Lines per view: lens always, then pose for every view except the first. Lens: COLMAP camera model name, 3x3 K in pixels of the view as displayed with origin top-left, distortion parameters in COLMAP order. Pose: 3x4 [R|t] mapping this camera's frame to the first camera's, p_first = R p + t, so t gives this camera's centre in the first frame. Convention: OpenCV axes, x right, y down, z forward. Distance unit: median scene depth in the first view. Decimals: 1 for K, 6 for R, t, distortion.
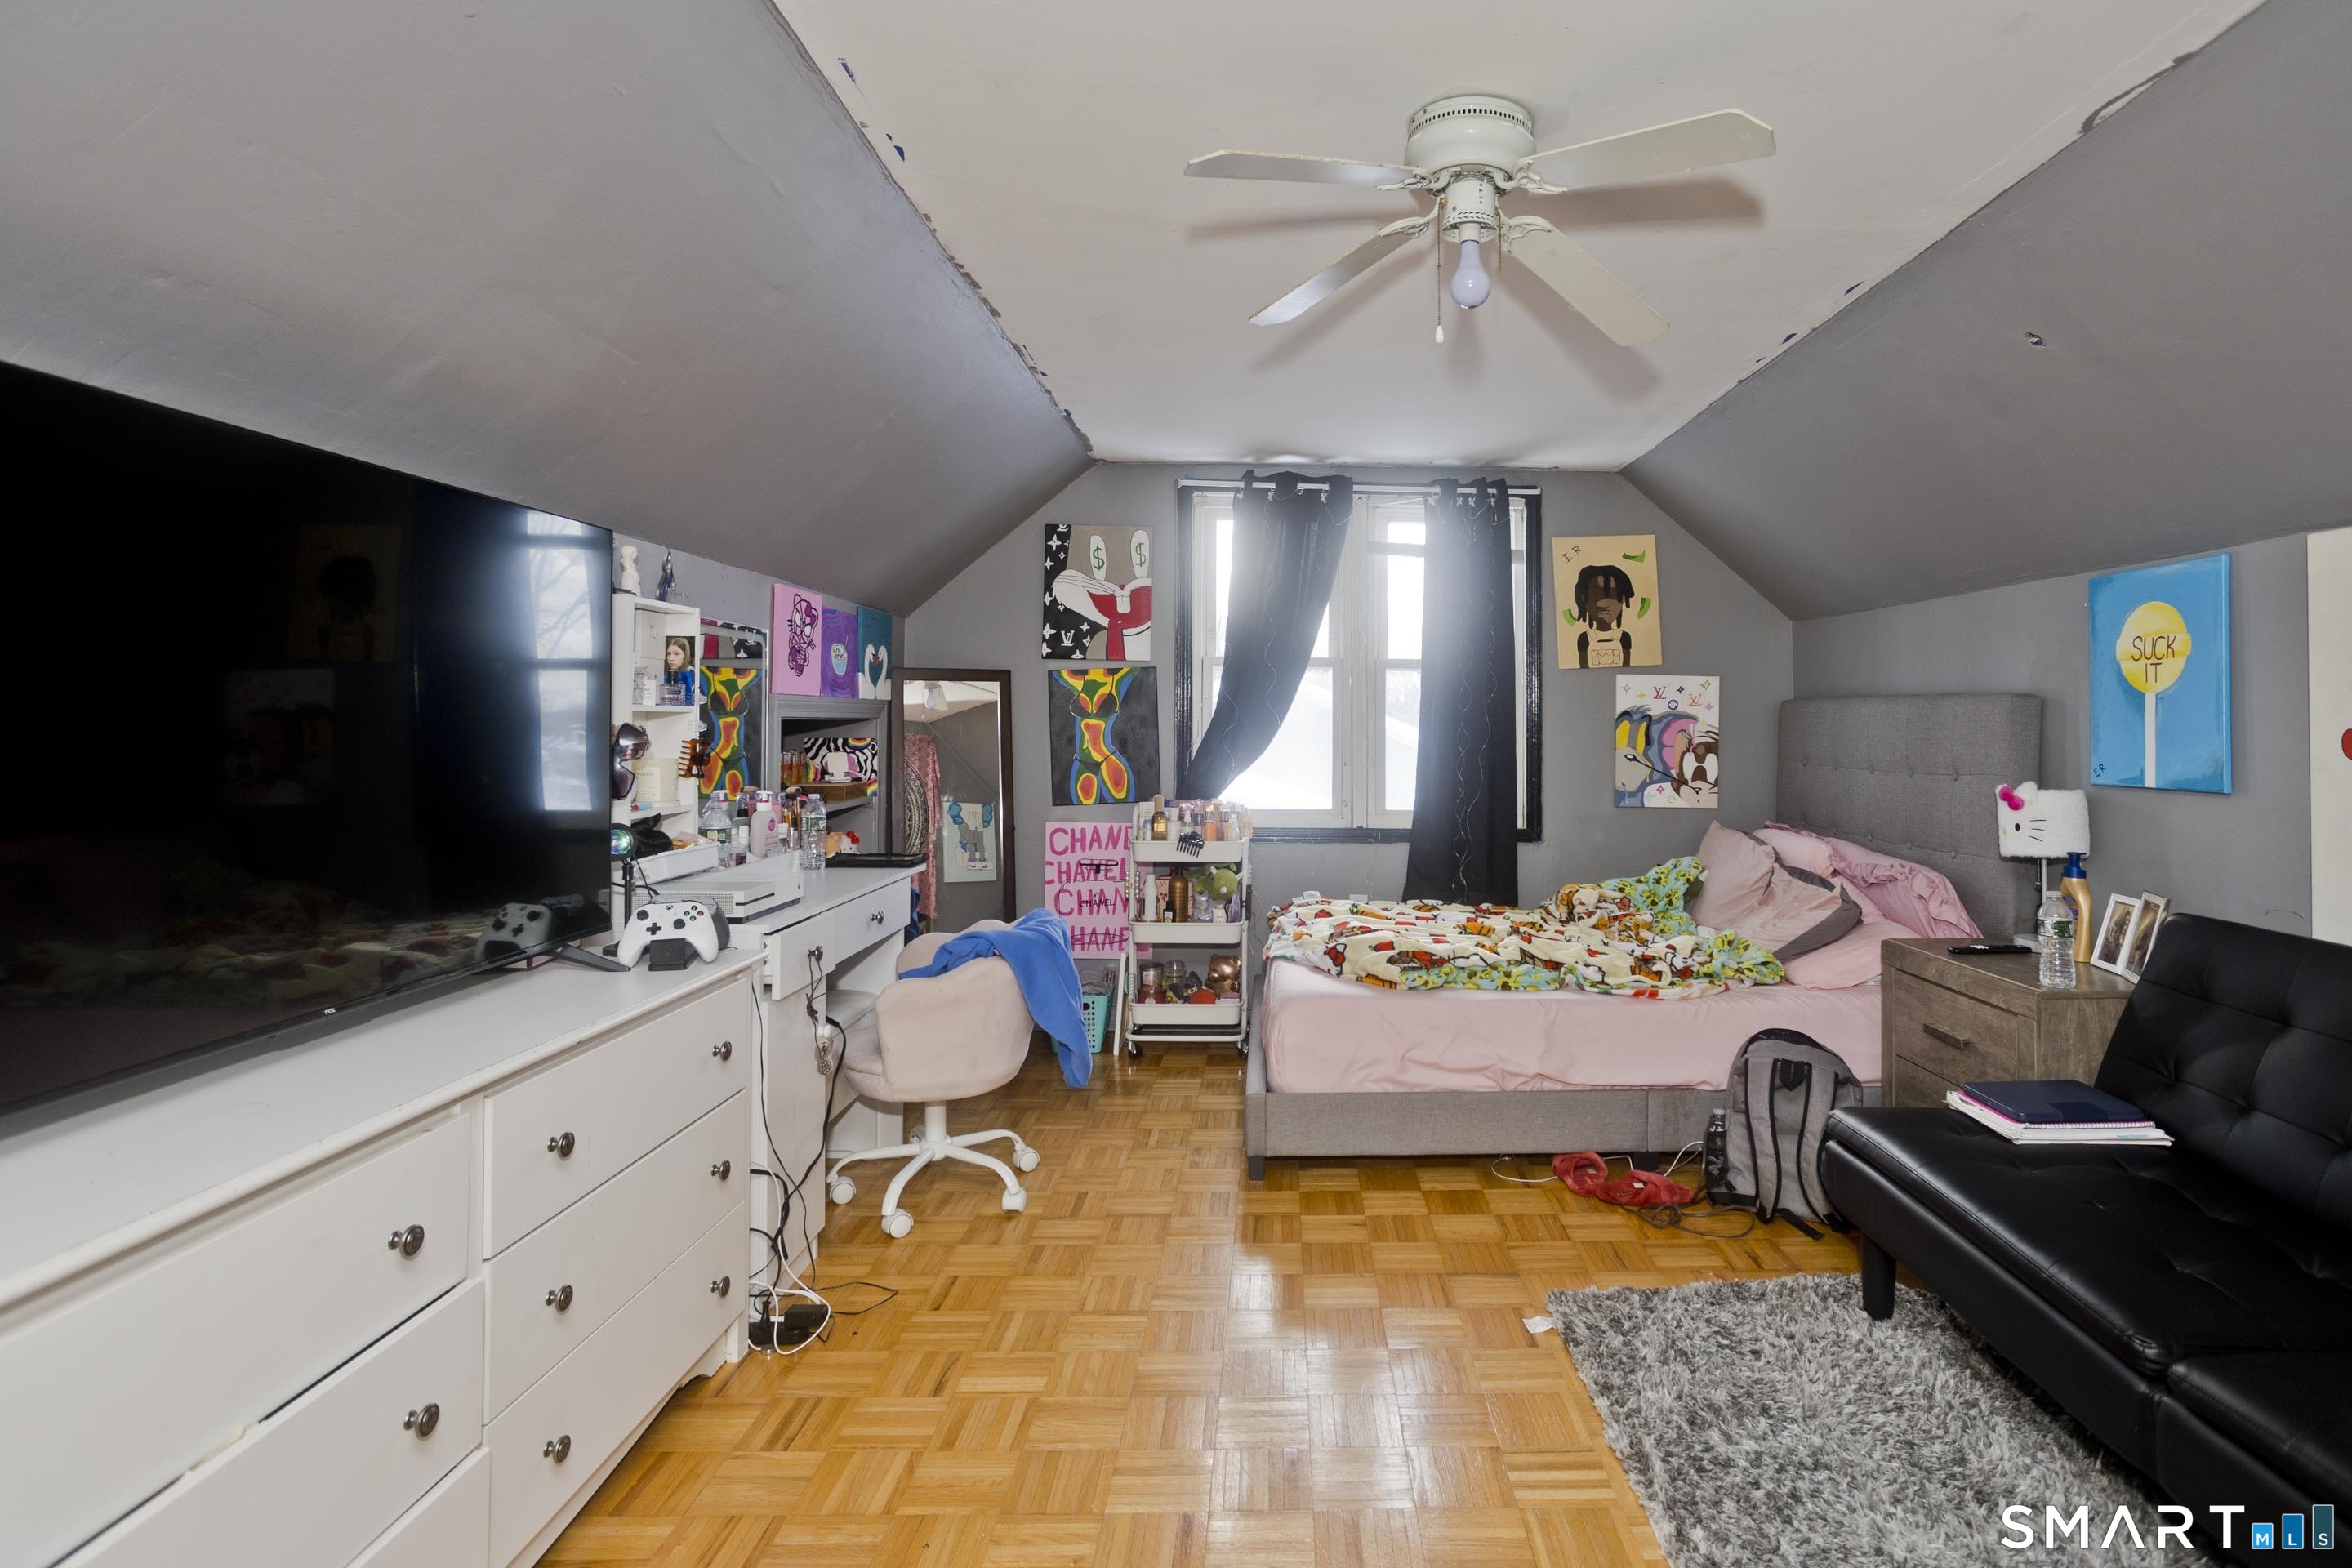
lens RADIAL K [[1196.7, 0, 1357.2], [0, 1196.7, 686.2], [0, 0, 1]] dist [-0.035923, 0.044048]
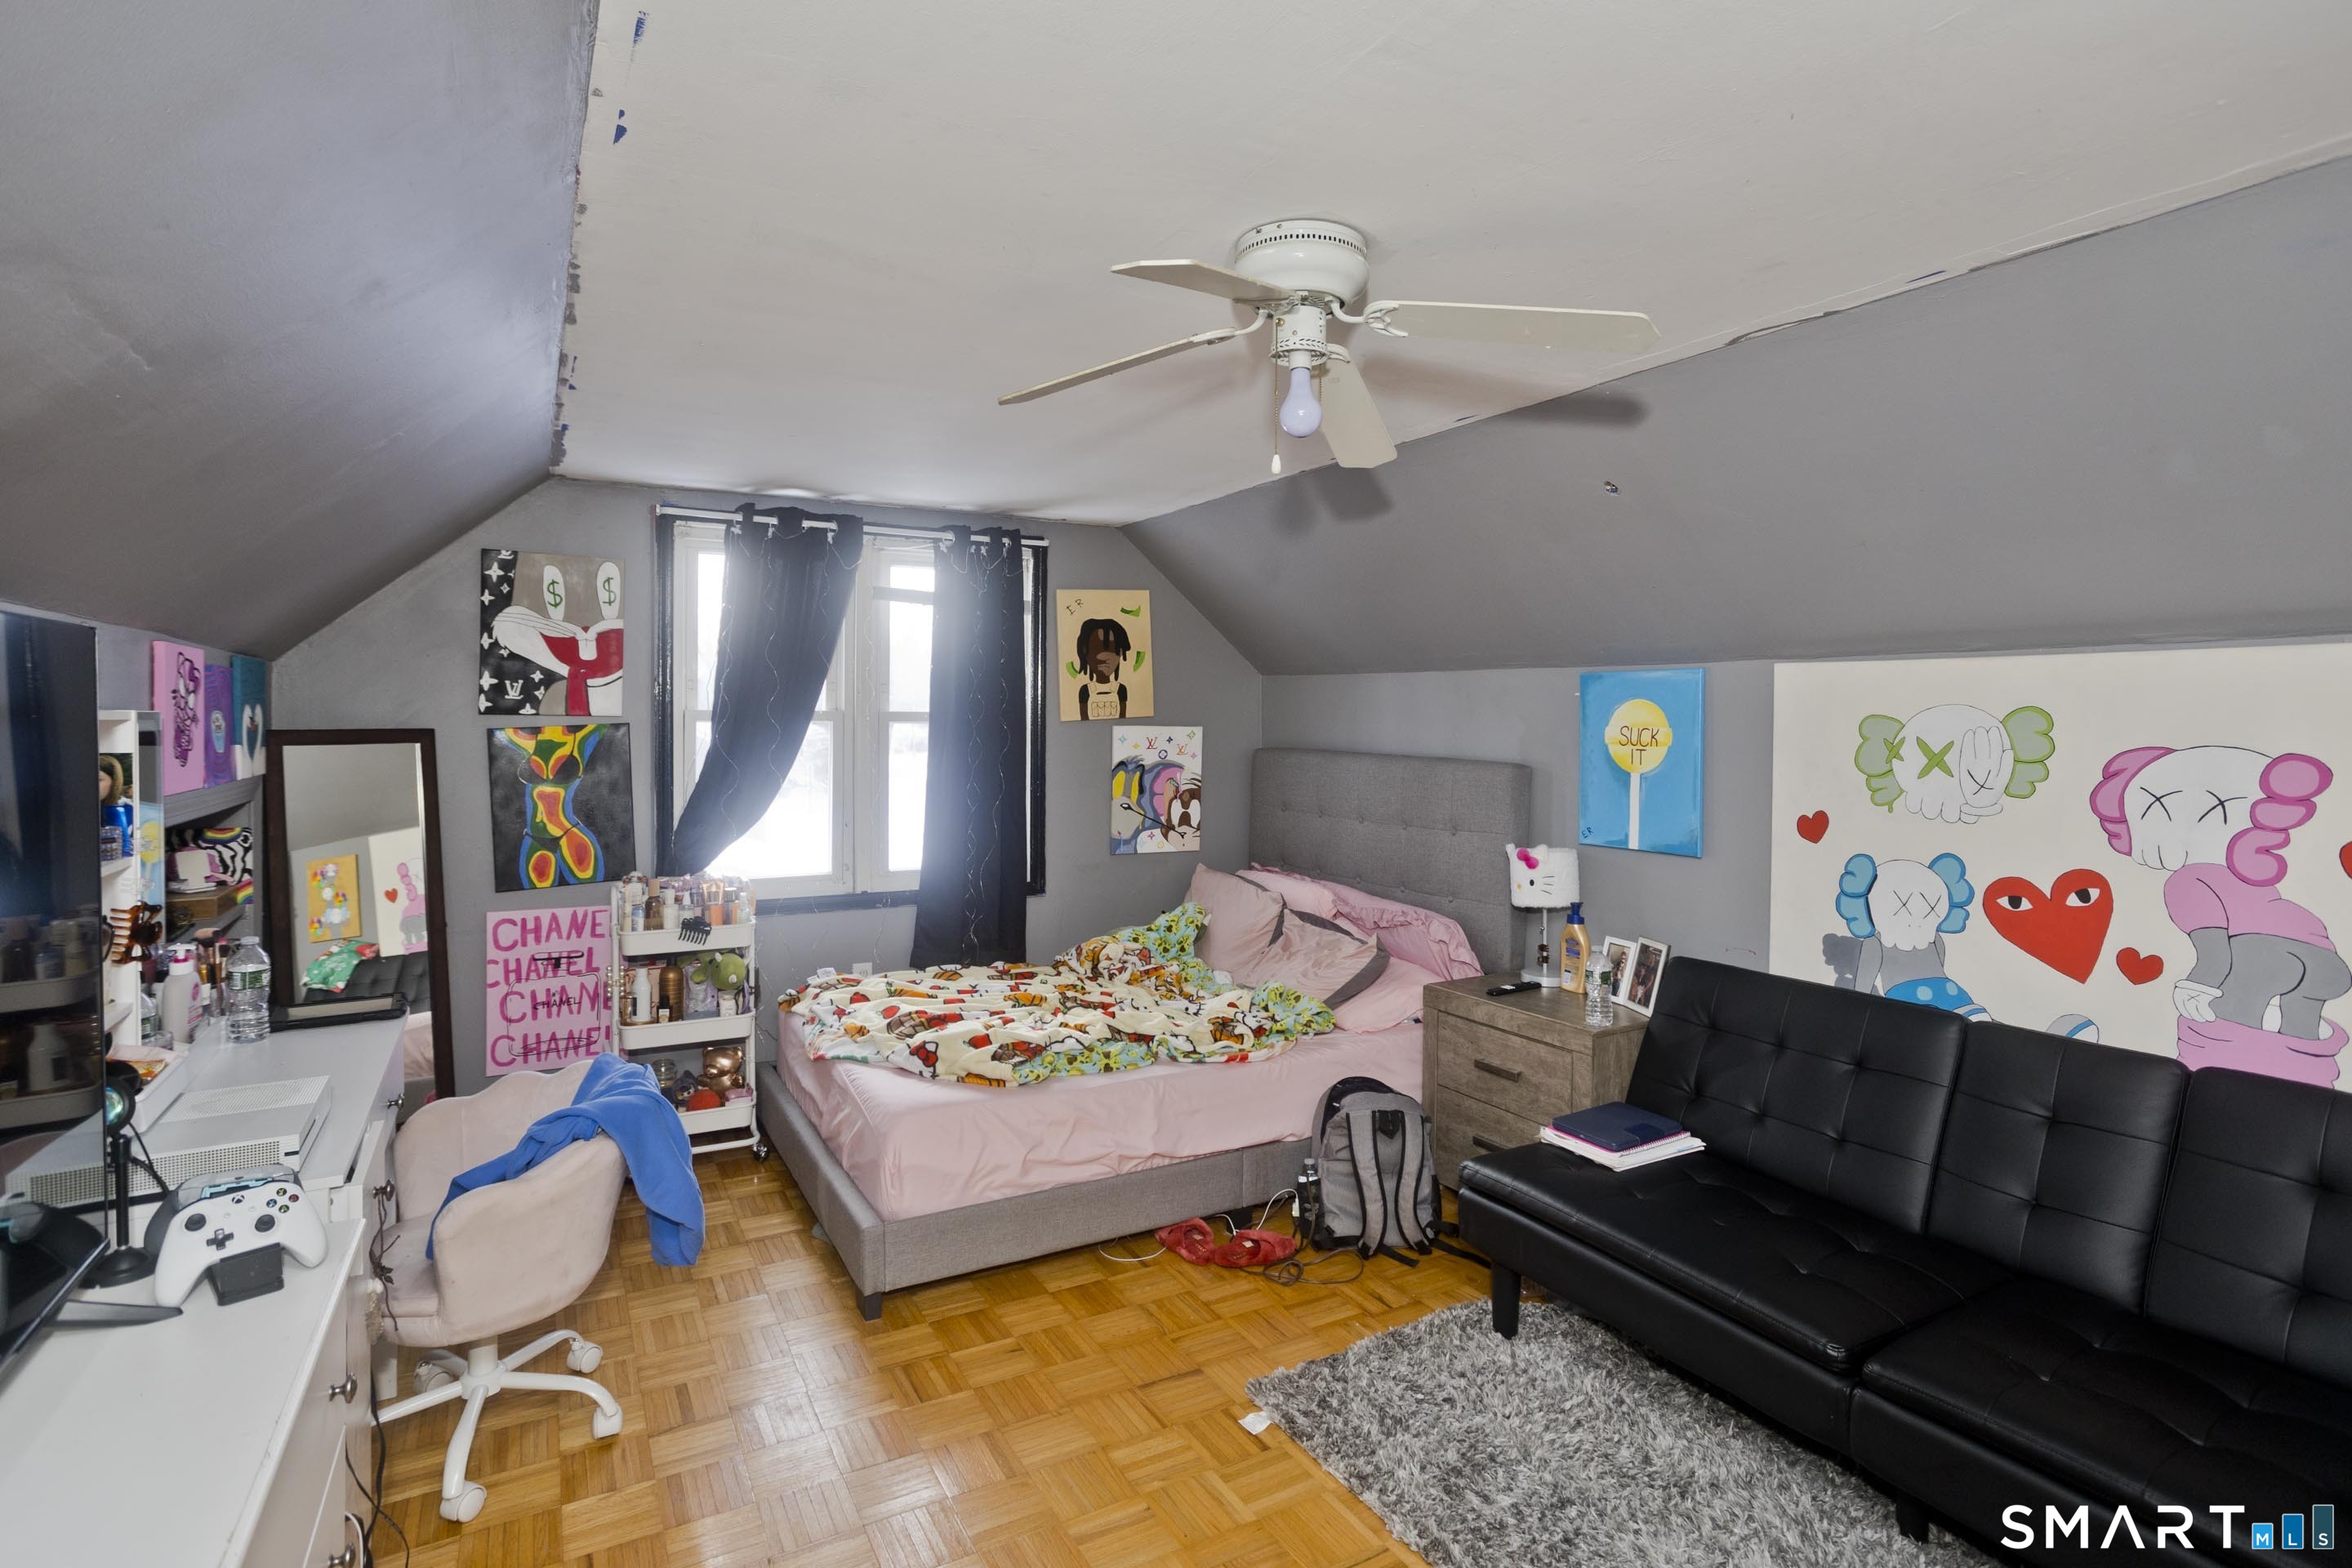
lens RADIAL K [[1156.0, 0, 1188.5], [0, 1156.0, 713.0], [0, 0, 1]] dist [-0.055582, 0.041738]
pose [[0.897312, -0.000214, 0.441397, -0.172900], [-0.013574, 0.999514, 0.028078, -0.052525], [-0.441188, -0.031186, 0.896872, 0.086222]]
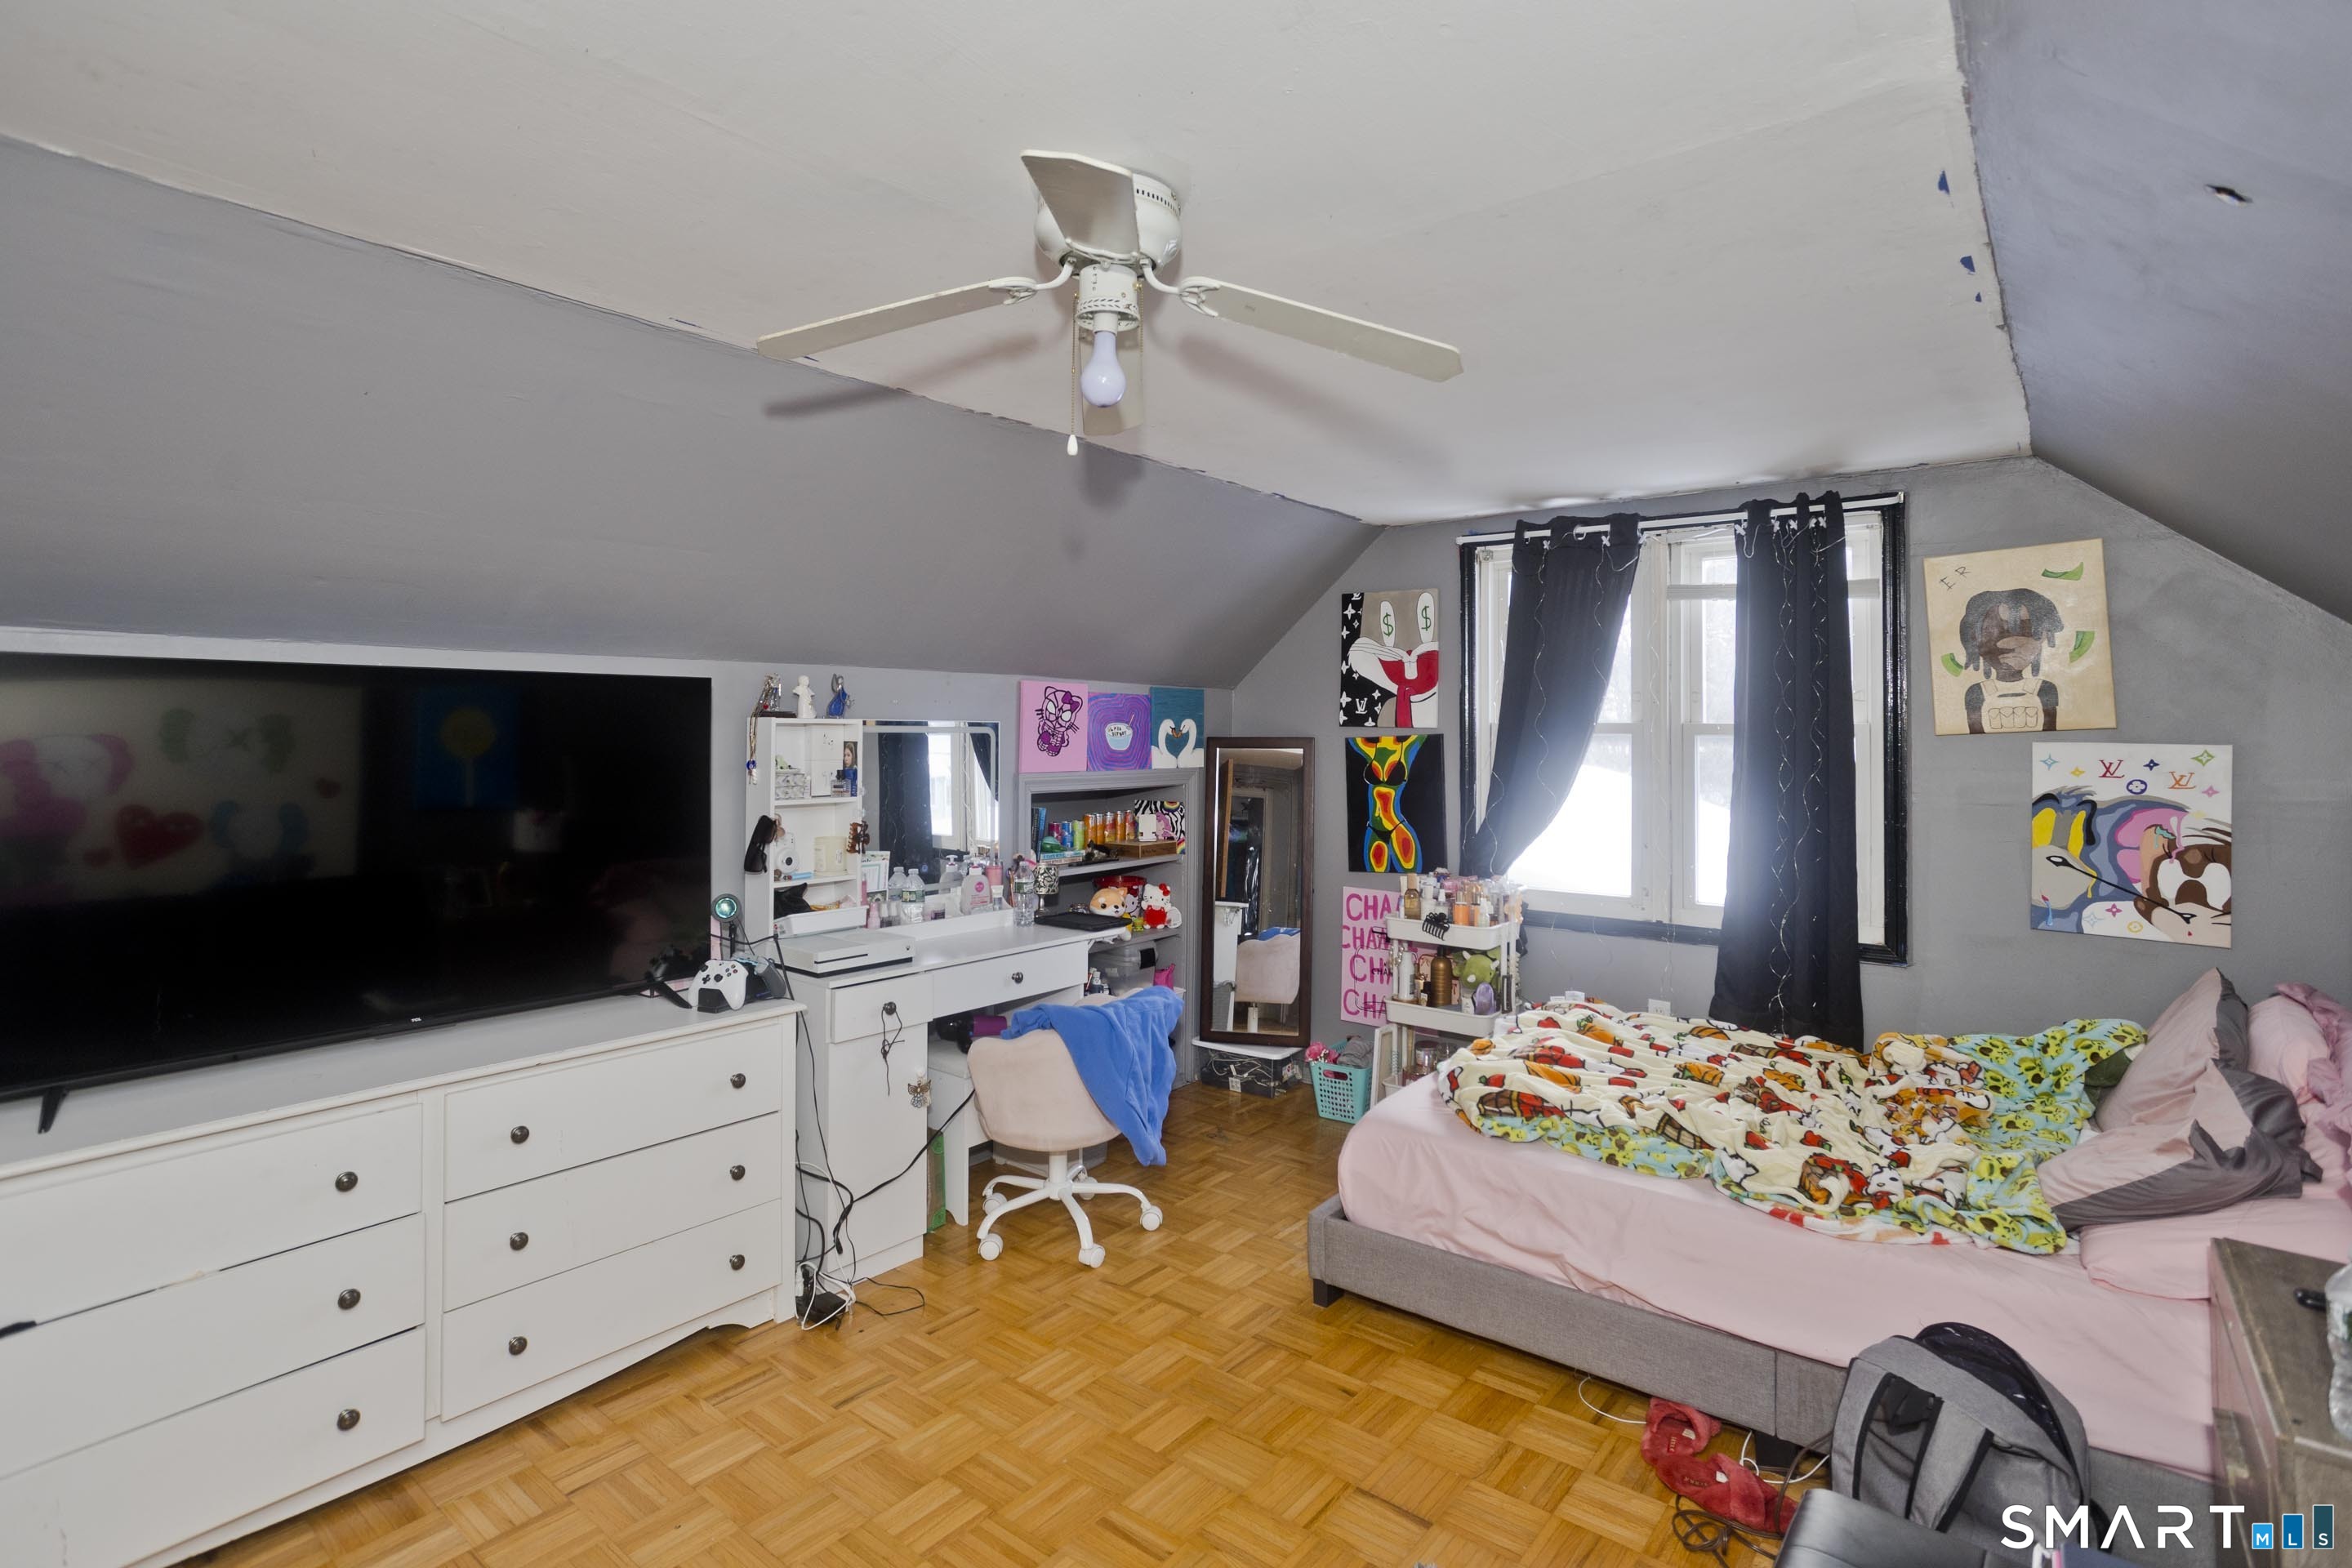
lens RADIAL K [[1180.2, 0, 1233.9], [0, 1180.2, 699.2], [0, 0, 1]] dist [-0.041301, 0.042650]
pose [[0.762101, -0.018115, -0.647205, 0.322825], [0.017644, 0.999818, -0.007208, -0.040831], [0.647218, -0.005926, 0.762282, 0.172542]]
